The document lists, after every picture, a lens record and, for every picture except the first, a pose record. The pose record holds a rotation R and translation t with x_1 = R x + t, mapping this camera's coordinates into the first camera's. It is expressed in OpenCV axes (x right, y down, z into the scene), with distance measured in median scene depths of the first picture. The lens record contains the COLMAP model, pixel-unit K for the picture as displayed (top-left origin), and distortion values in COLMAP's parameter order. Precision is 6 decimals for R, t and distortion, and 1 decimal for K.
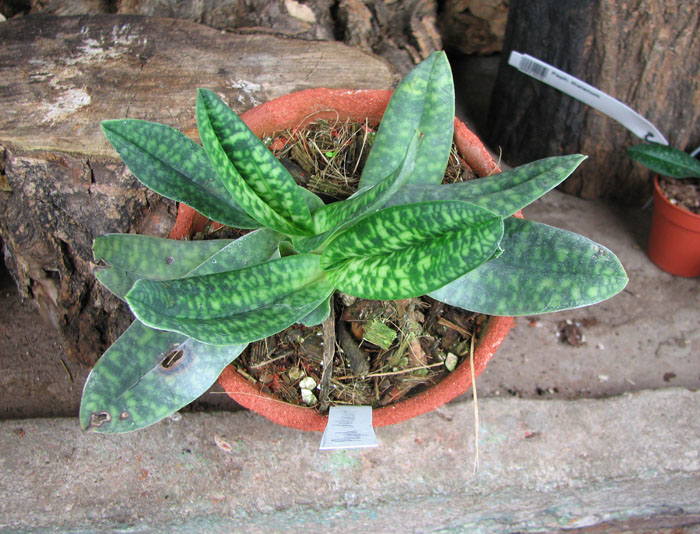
lens RADIAL K [[826.9, 0, 373.1], [0, 826.9, 266.5], [0, 0, 1]] dist [-0.206203, 0.238692]
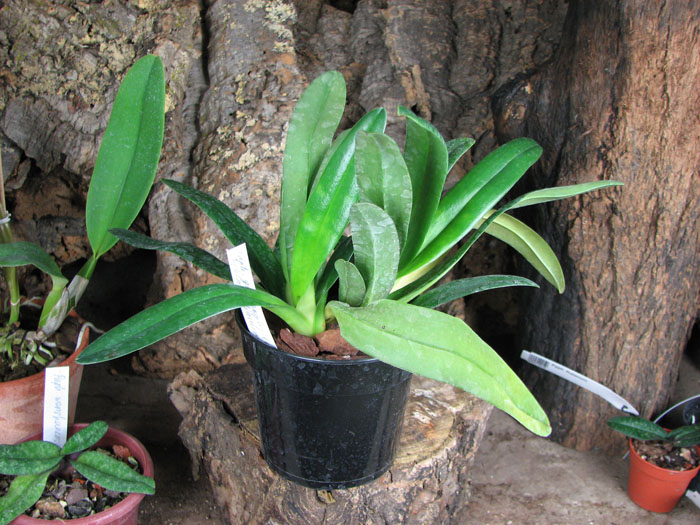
lens RADIAL K [[753.1, 0, 336.9], [0, 753.1, 287.0], [0, 0, 1]] dist [-0.204906, 0.257026]
pose [[0.997941, -0.005036, -0.063934, -0.073500], [-0.010635, 0.970112, -0.242426, -0.056763], [0.063244, 0.242607, 0.968061, -0.318801]]
